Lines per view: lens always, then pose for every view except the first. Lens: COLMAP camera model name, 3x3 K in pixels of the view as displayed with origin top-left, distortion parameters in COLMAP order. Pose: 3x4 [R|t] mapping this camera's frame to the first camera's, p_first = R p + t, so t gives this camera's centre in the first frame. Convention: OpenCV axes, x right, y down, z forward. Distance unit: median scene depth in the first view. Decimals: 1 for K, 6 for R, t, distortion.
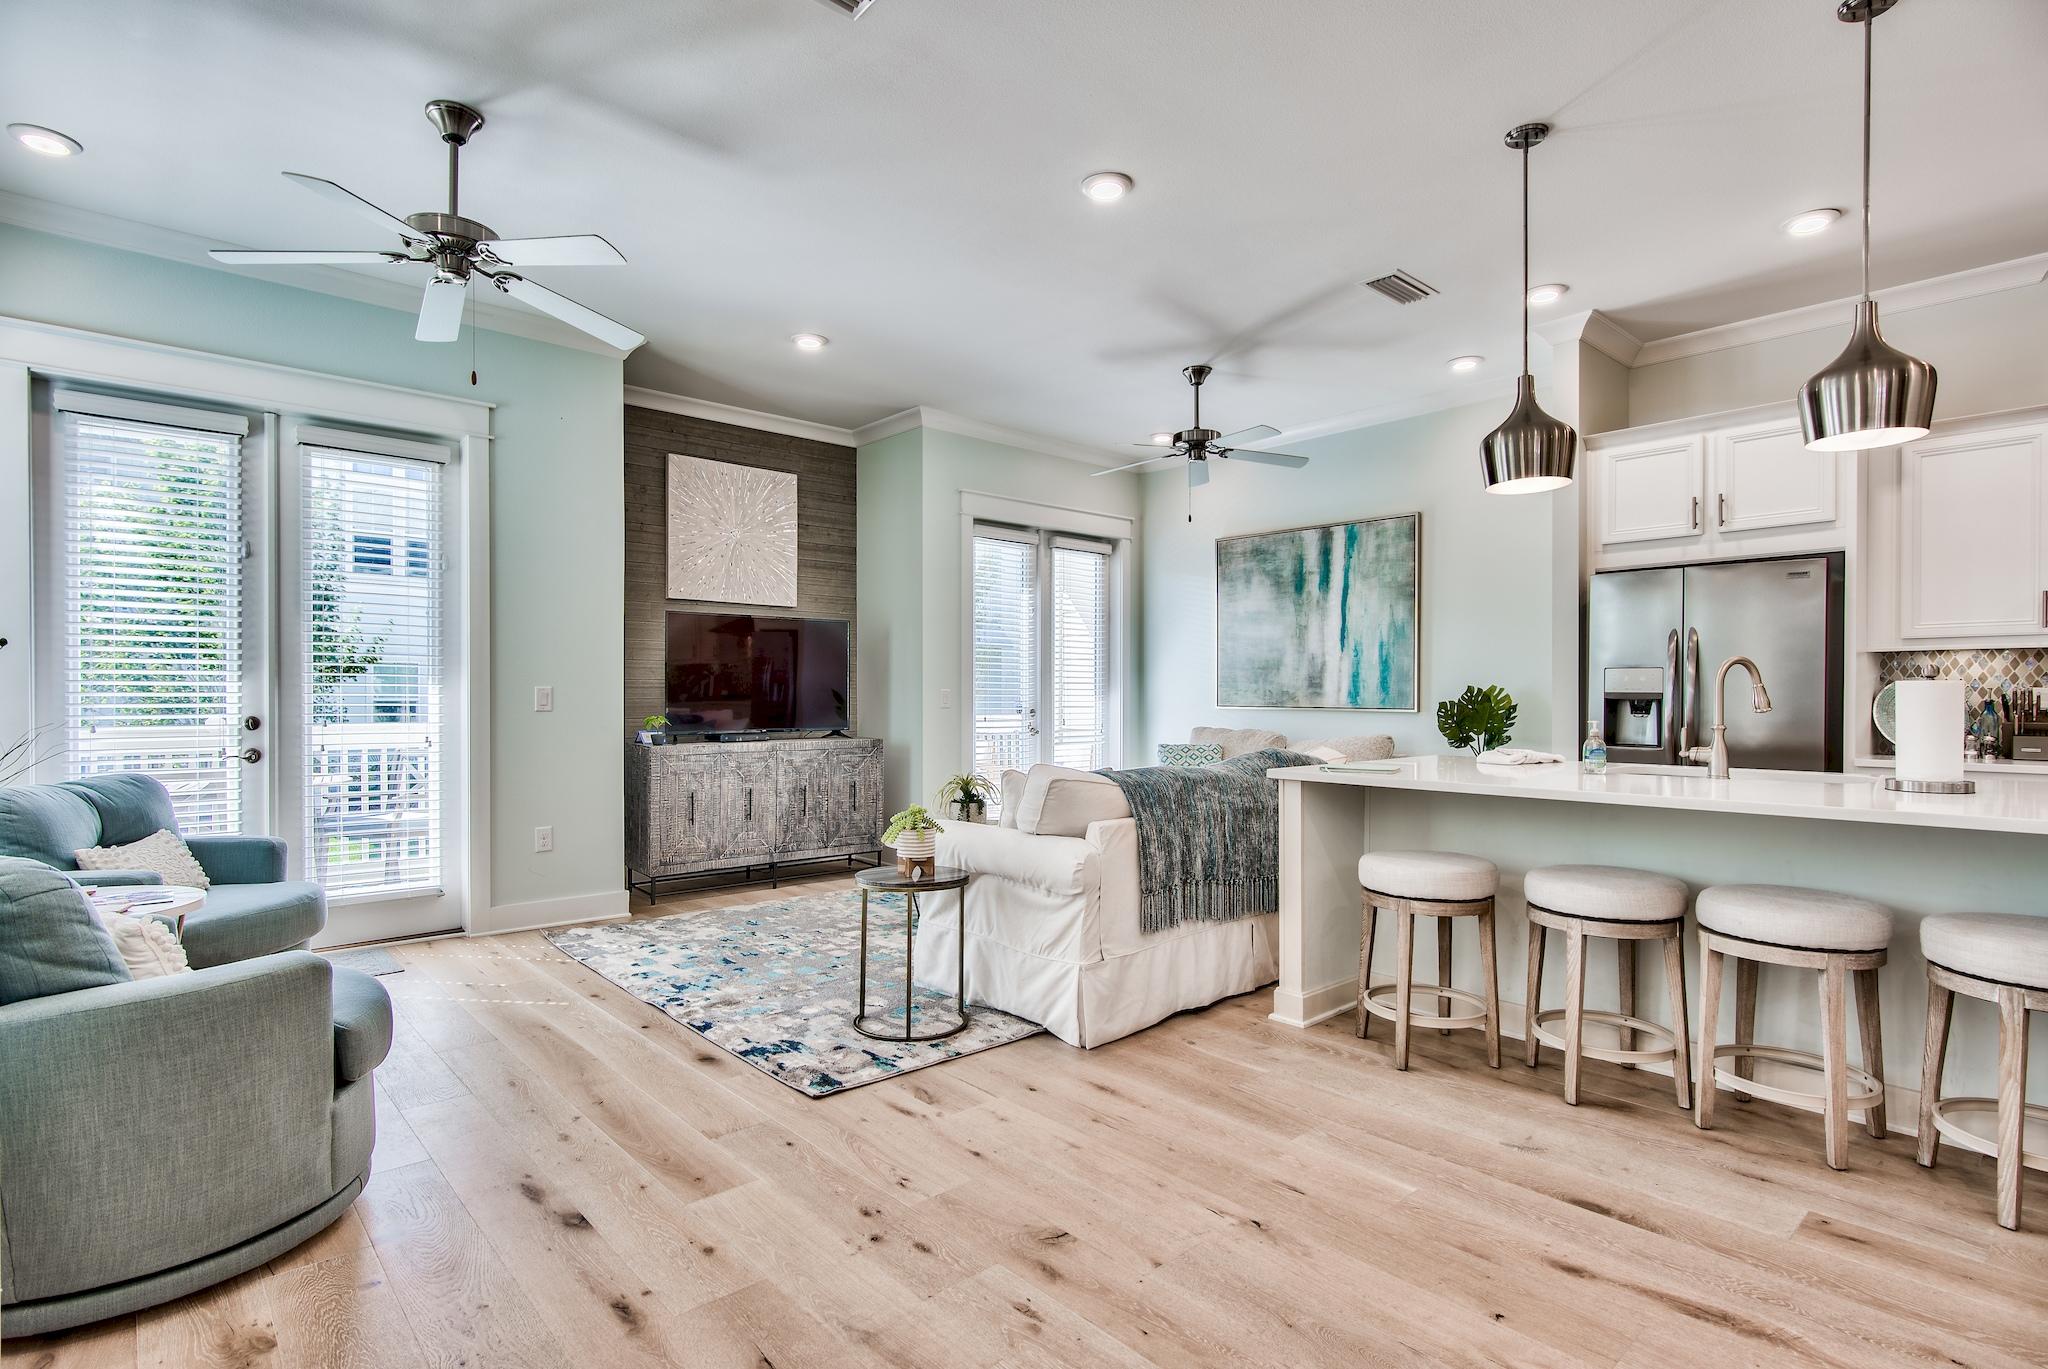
lens RADIAL K [[1012.2, 0, 1019.8], [0, 1012.2, 709.4], [0, 0, 1]] dist [-0.001617, -0.000588]
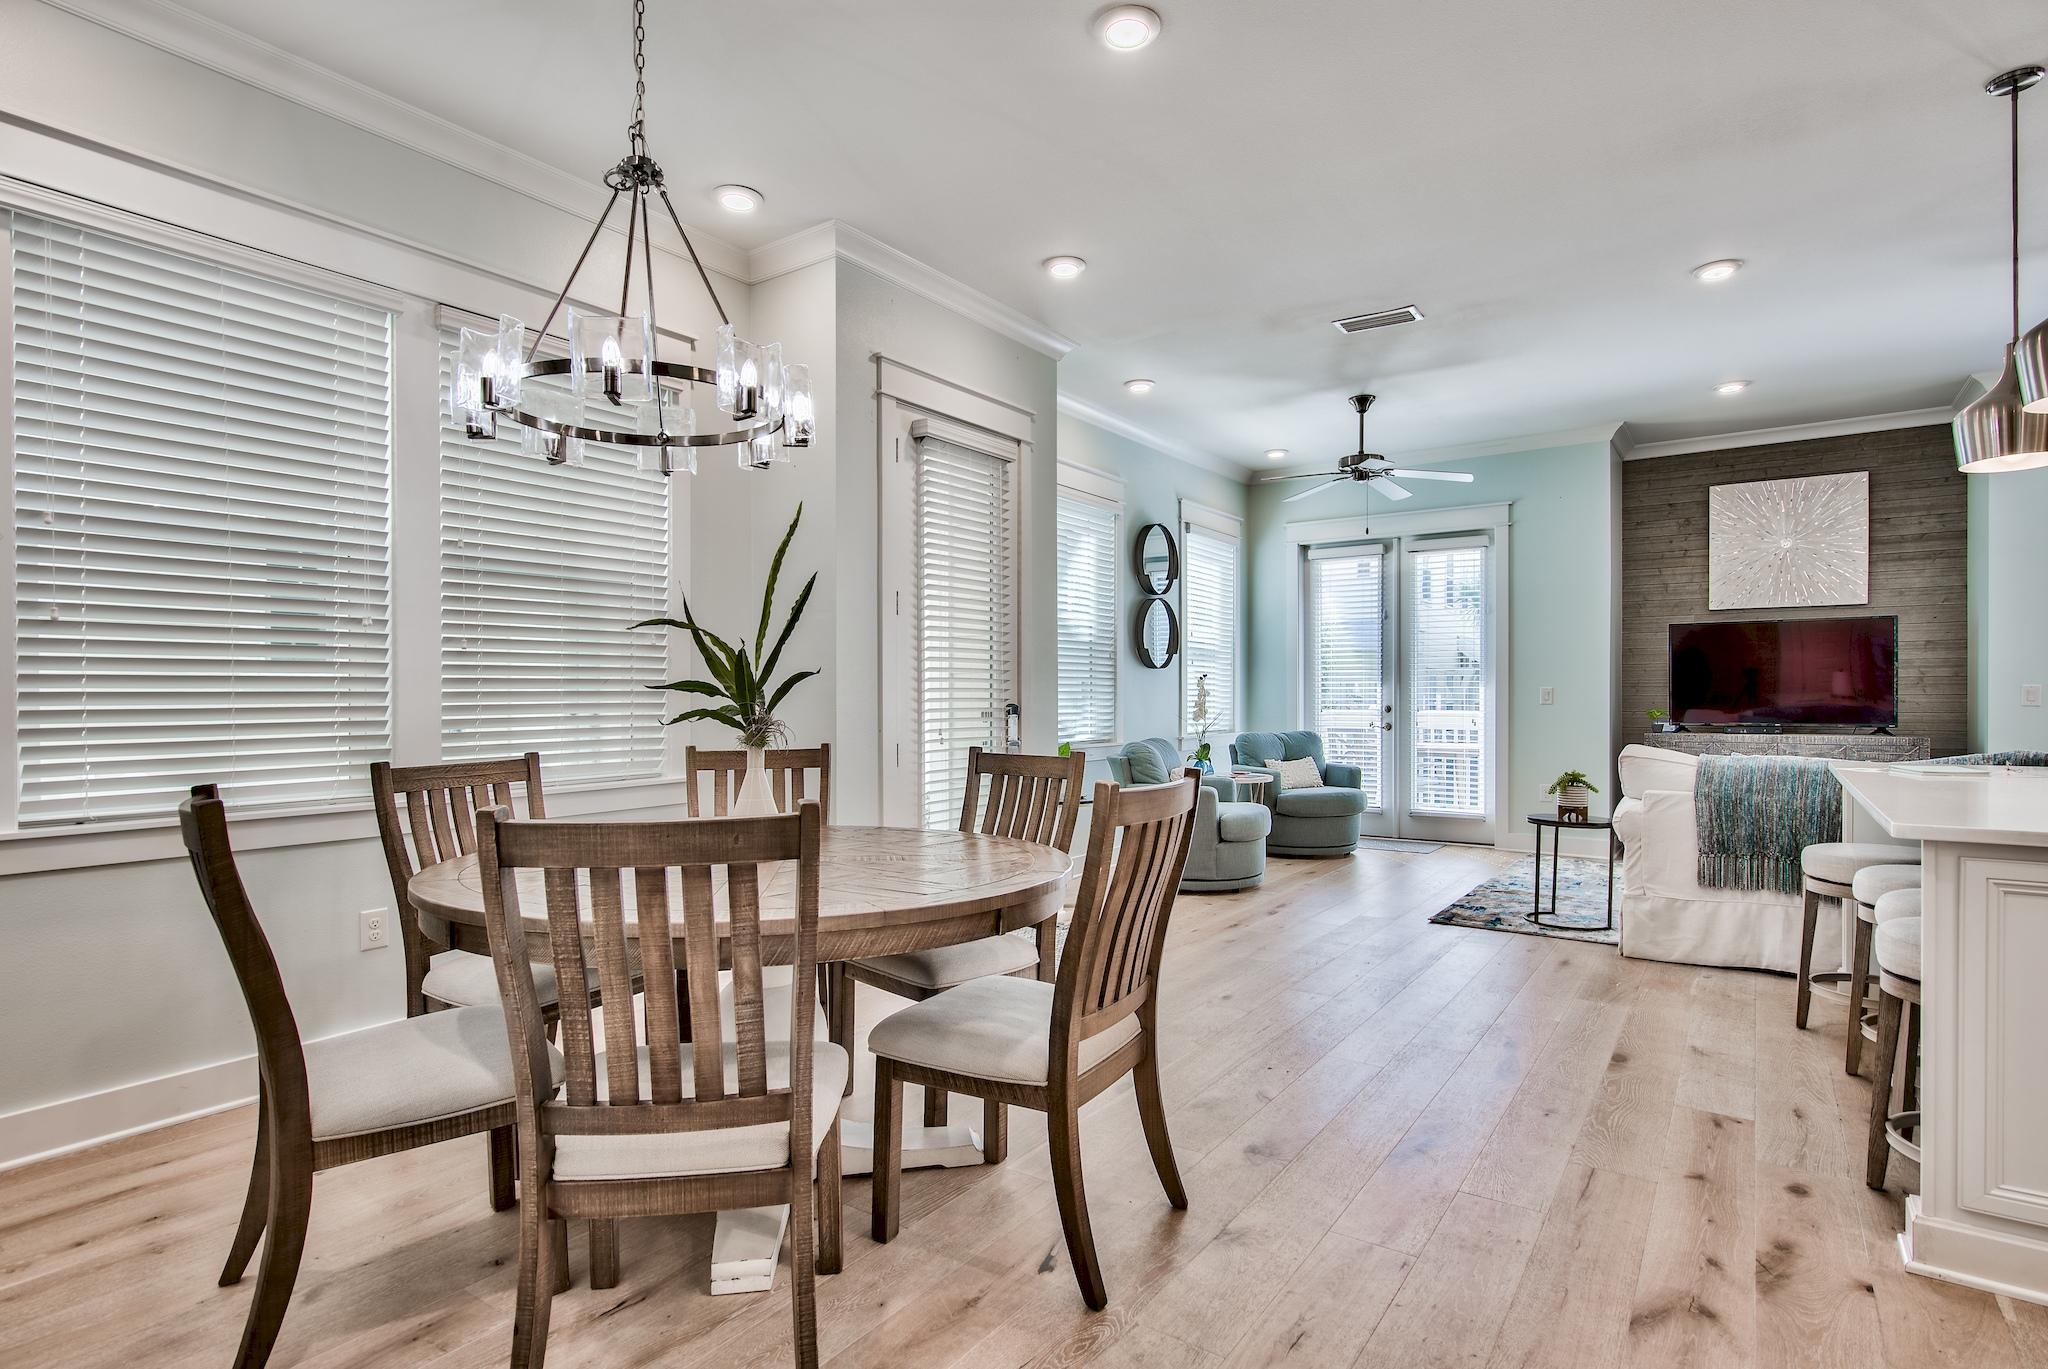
lens RADIAL K [[1038.9, 0, 1022.0], [0, 1038.9, 707.1], [0, 0, 1]] dist [0.000470, 0.000611]
pose [[0.221260, 0.009302, -0.975170, 0.830553], [-0.009241, 0.999930, 0.007441, 0.001988], [0.975171, 0.007365, 0.221331, -0.057361]]
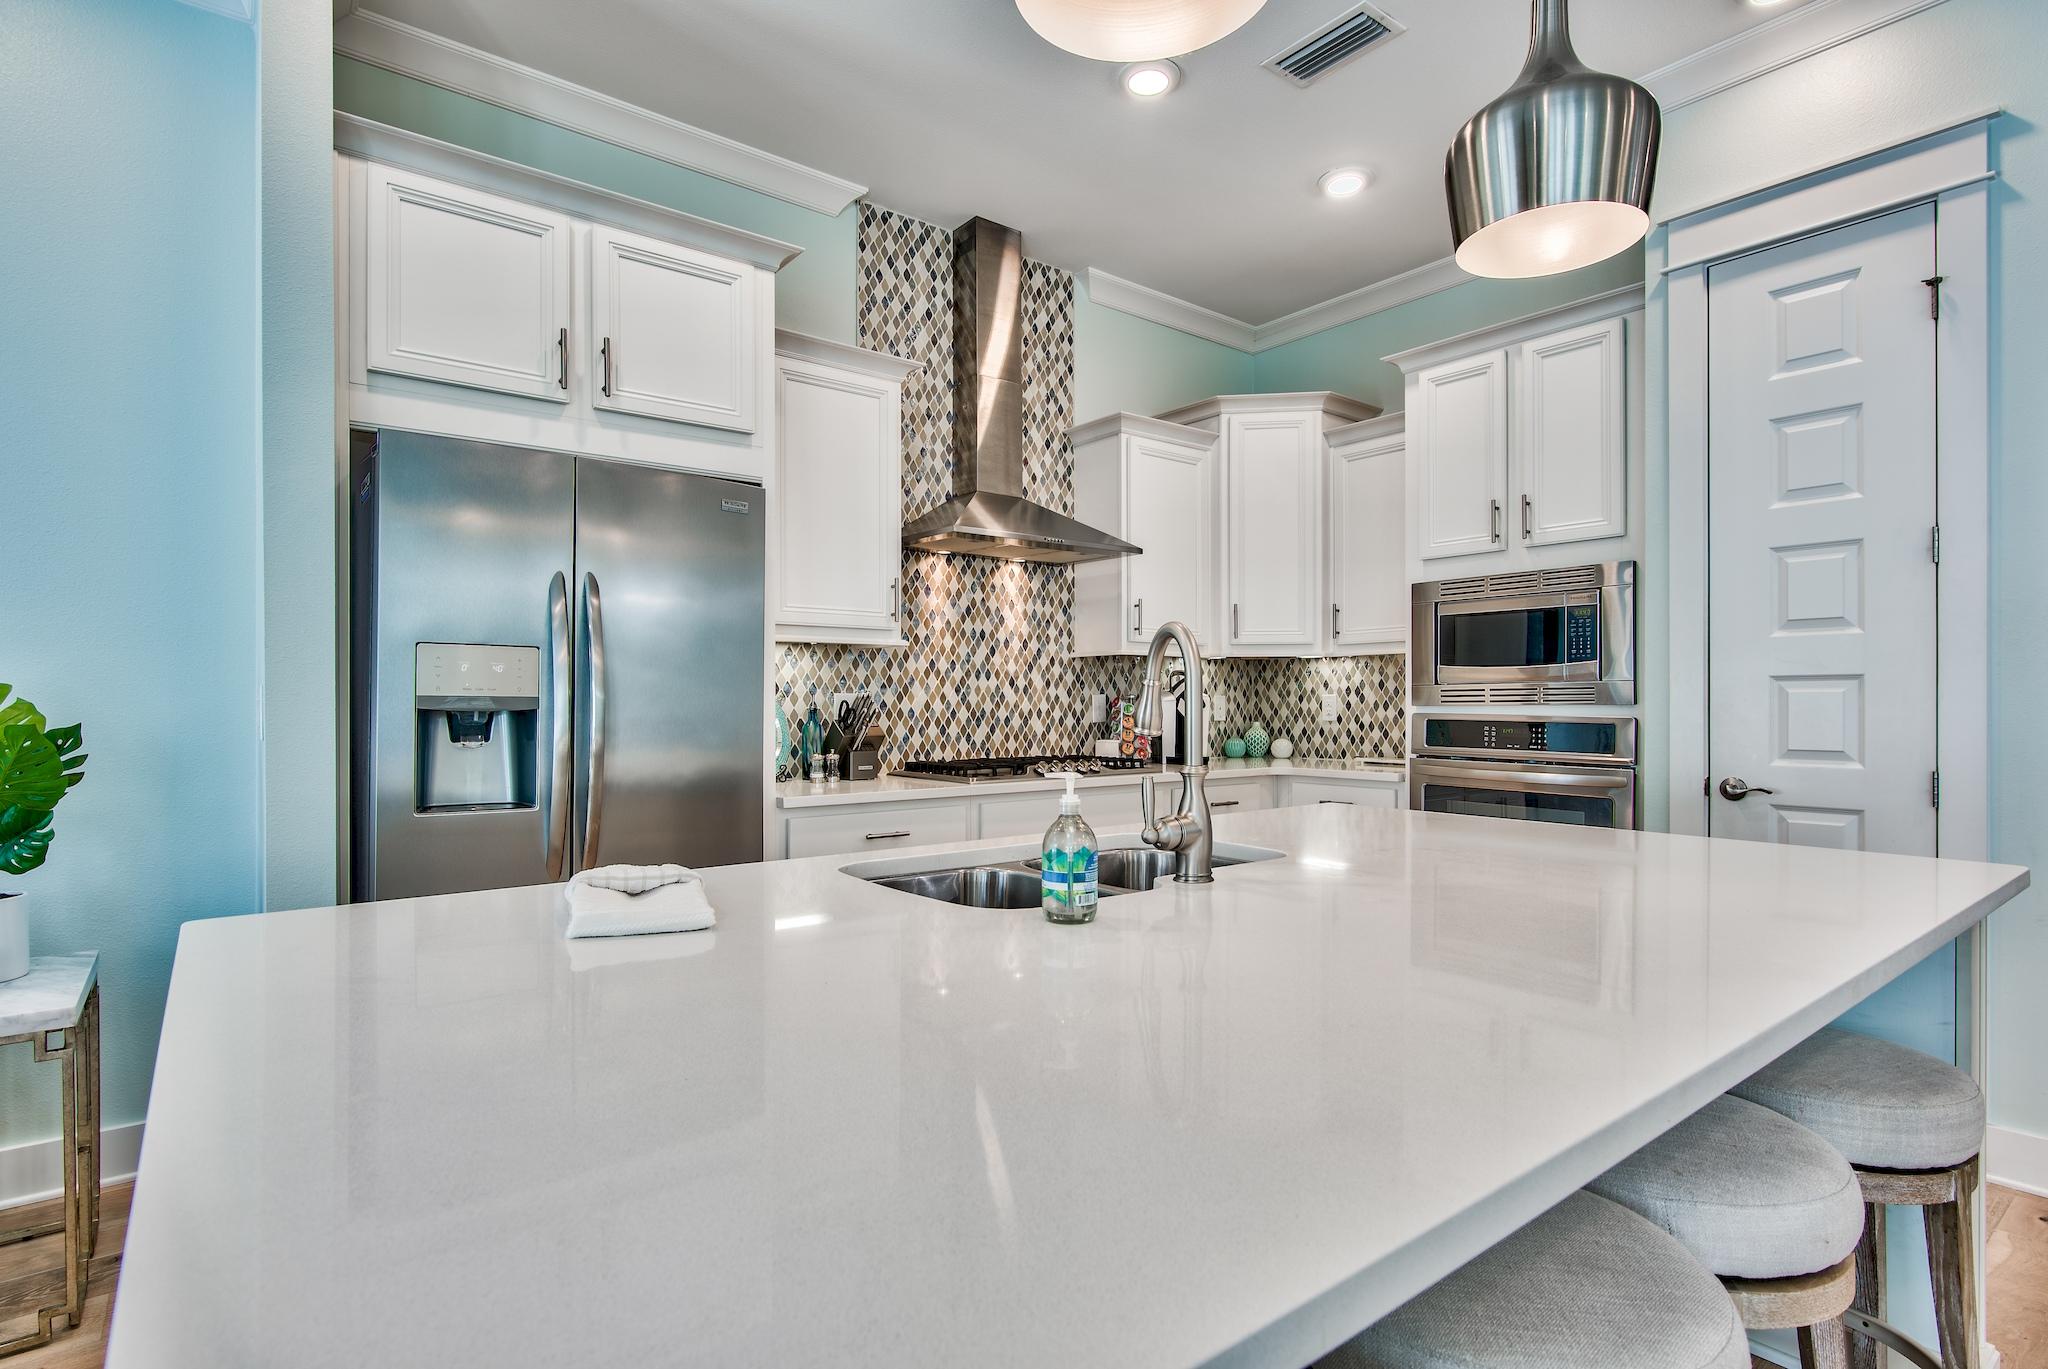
lens RADIAL K [[1023.3, 0, 1026.3], [0, 1023.3, 699.9], [0, 0, 1]] dist [0.000008, 0.000261]
pose [[0.061041, 0.002564, 0.998132, 0.138185], [0.014141, 0.999894, -0.003434, -0.009410], [-0.998035, 0.014324, 0.060999, 0.689808]]
